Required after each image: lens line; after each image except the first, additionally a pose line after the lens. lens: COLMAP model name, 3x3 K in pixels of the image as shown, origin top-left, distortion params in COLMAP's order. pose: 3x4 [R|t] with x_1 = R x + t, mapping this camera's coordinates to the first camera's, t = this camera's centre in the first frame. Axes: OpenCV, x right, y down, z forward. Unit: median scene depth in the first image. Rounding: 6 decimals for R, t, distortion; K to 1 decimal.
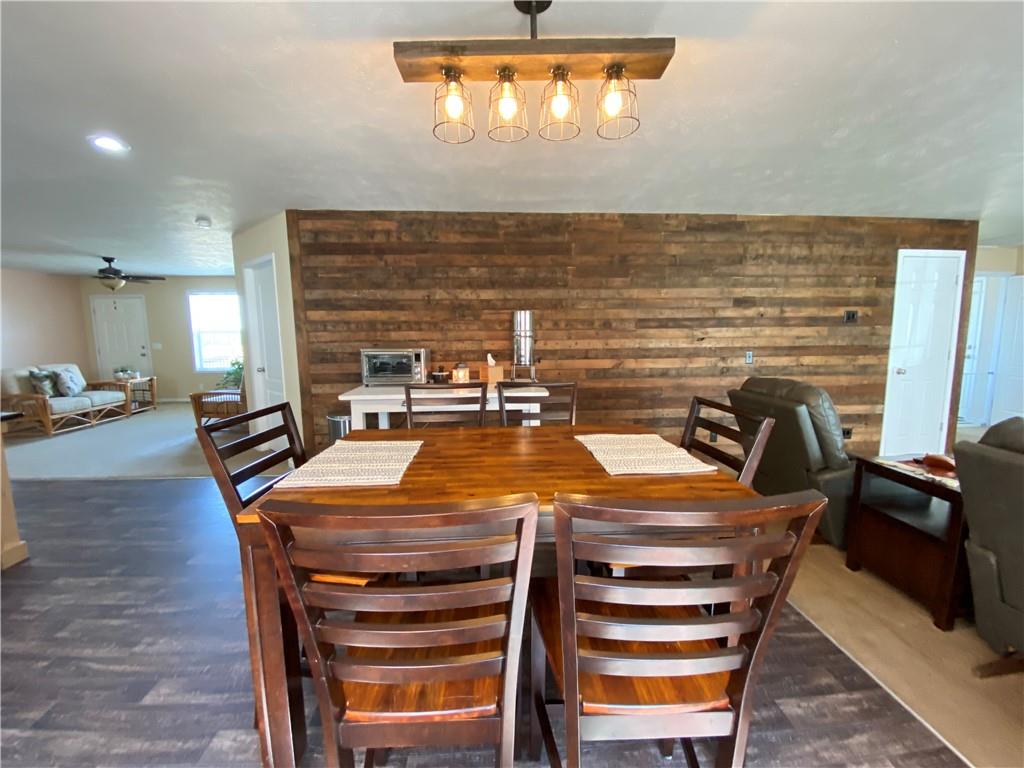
lens RADIAL K [[413.1, 0, 510.4], [0, 413.1, 384.9], [0, 0, 1]] dist [0.032985, -0.025564]
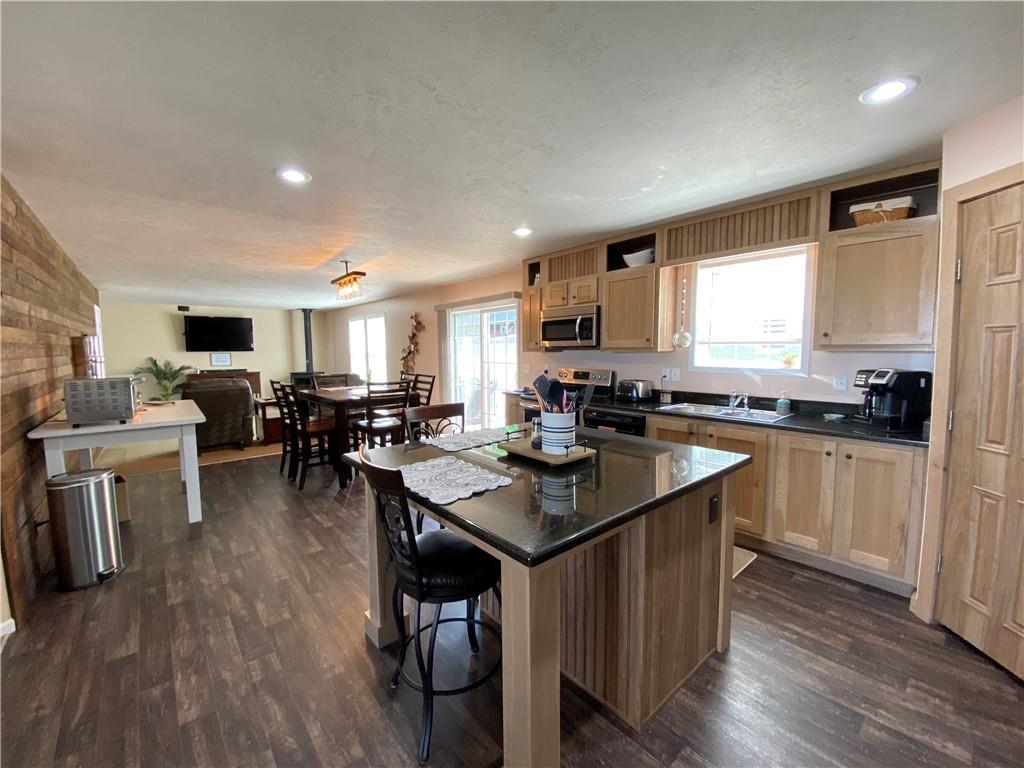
lens RADIAL K [[413.1, 0, 510.4], [0, 413.1, 384.9], [0, 0, 1]] dist [0.032985, -0.025564]
pose [[-0.610083, -0.056691, 0.790307, -1.303030], [0.117311, 0.979981, 0.160857, -0.101335], [-0.783605, 0.190848, -0.591219, 0.775986]]
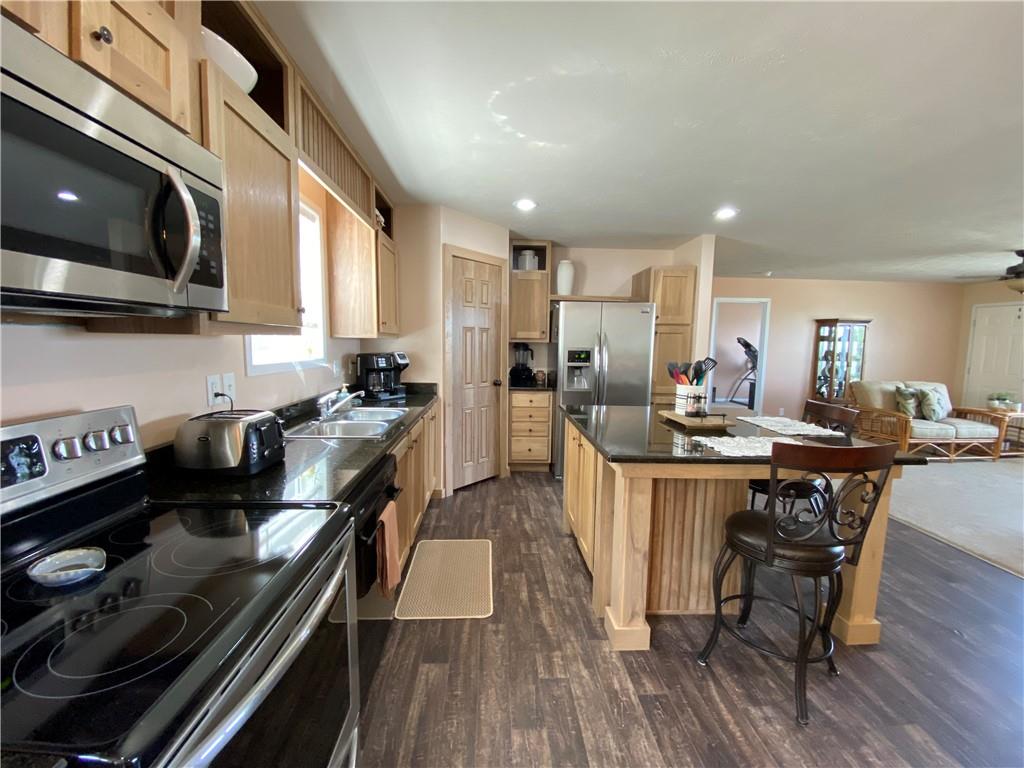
lens RADIAL K [[413.1, 0, 510.4], [0, 413.1, 384.9], [0, 0, 1]] dist [0.032985, -0.025564]
pose [[-0.008635, 0.111534, -0.993723, -0.303304], [-0.149206, 0.982492, 0.111570, -0.016748], [0.988768, 0.149233, 0.008157, 0.168210]]
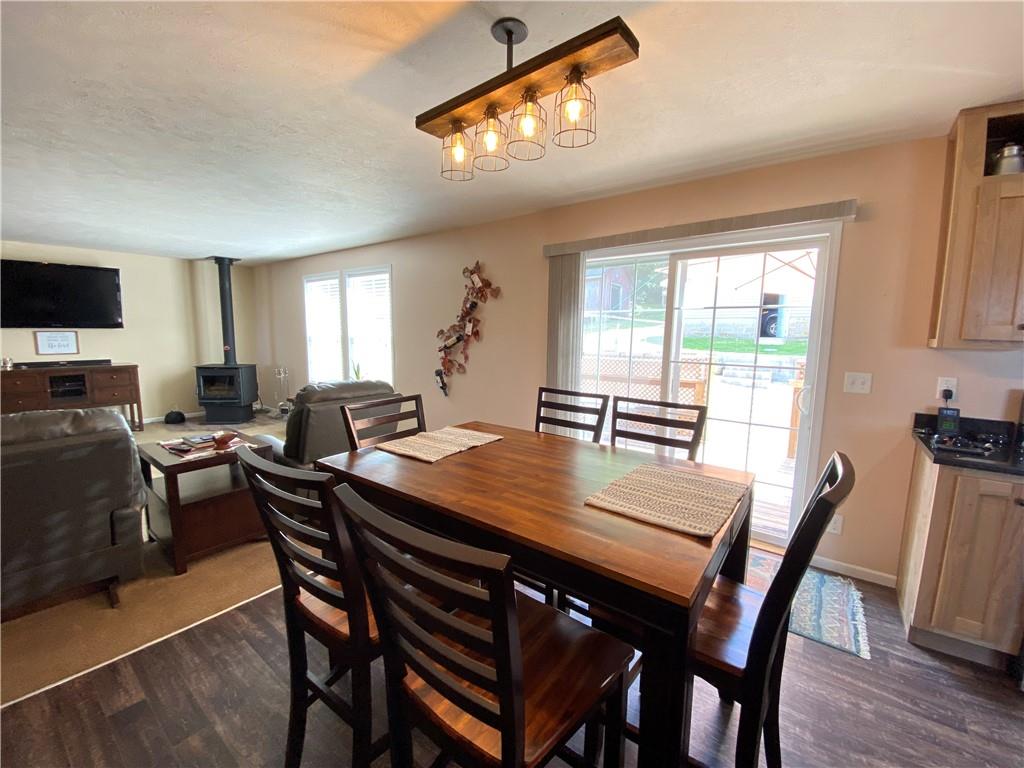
lens RADIAL K [[413.1, 0, 510.4], [0, 413.1, 384.9], [0, 0, 1]] dist [0.032985, -0.025564]
pose [[-0.758824, -0.084709, 0.645763, -0.241513], [0.078257, 0.972464, 0.219523, -0.098490], [-0.646577, 0.217115, -0.731300, 0.686258]]
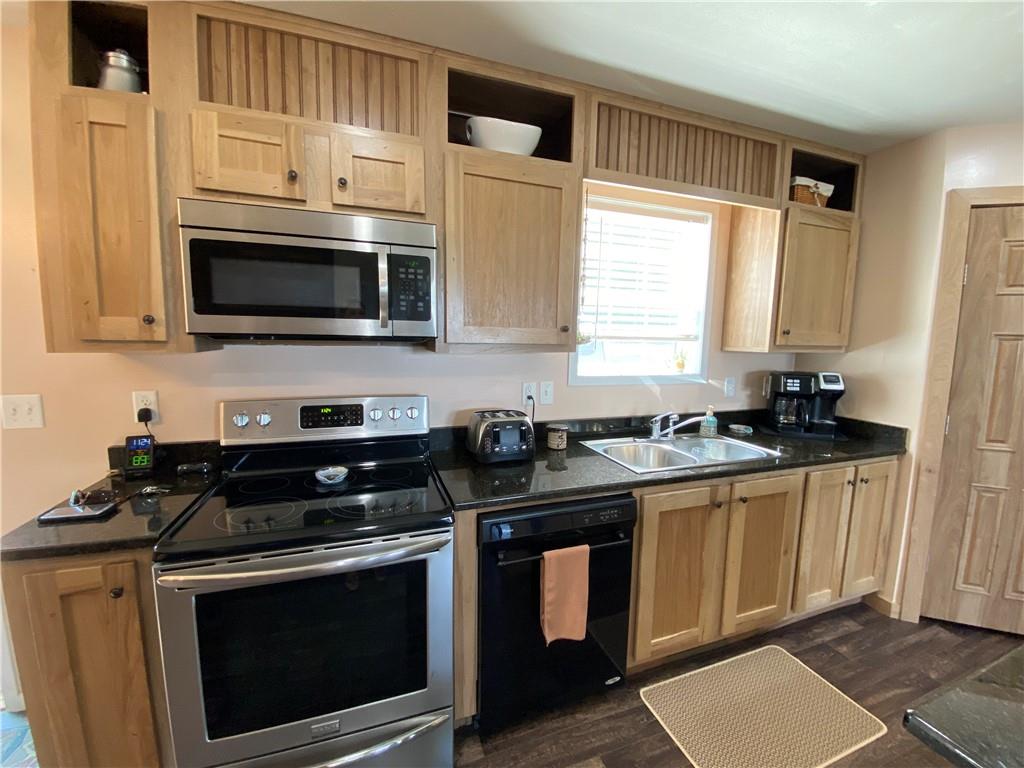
lens RADIAL K [[413.1, 0, 510.4], [0, 413.1, 384.9], [0, 0, 1]] dist [0.032985, -0.025564]
pose [[-0.958474, 0.025201, -0.284065, -0.551334], [-0.048154, 0.967483, 0.248310, -0.061932], [0.281085, 0.251677, -0.926094, 0.361606]]
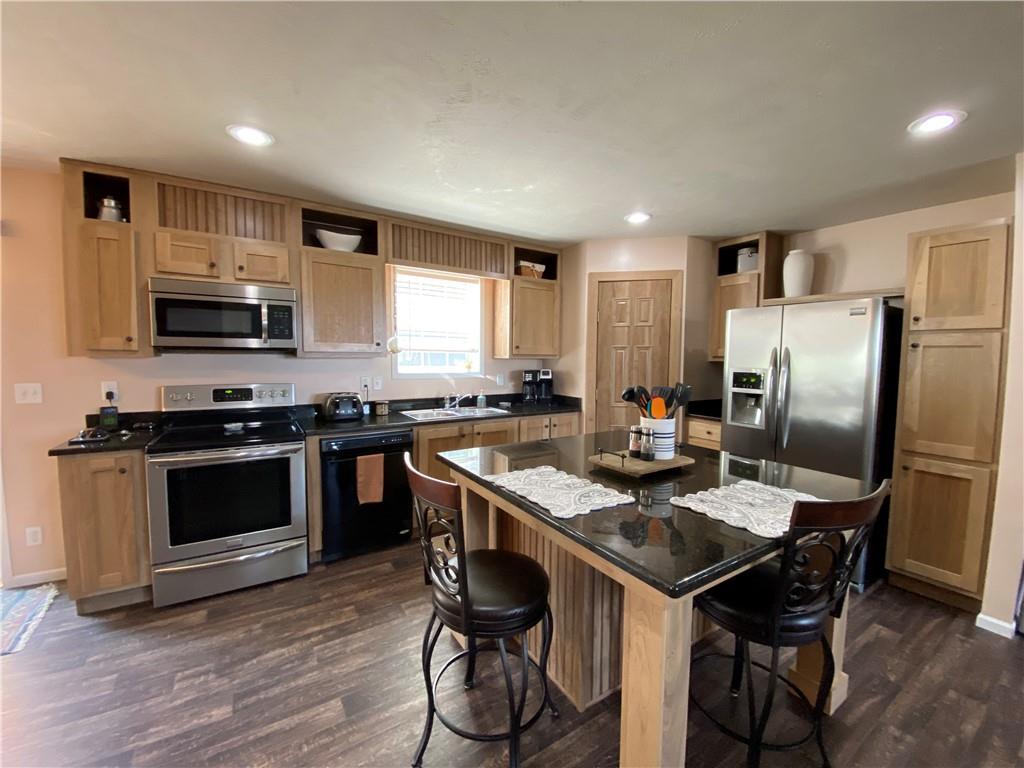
lens RADIAL K [[413.1, 0, 510.4], [0, 413.1, 384.9], [0, 0, 1]] dist [0.032985, -0.025564]
pose [[-0.871264, 0.033423, -0.489675, -0.562727], [-0.069014, 0.979424, 0.189645, -0.106426], [0.485938, 0.199025, -0.851030, 0.783308]]
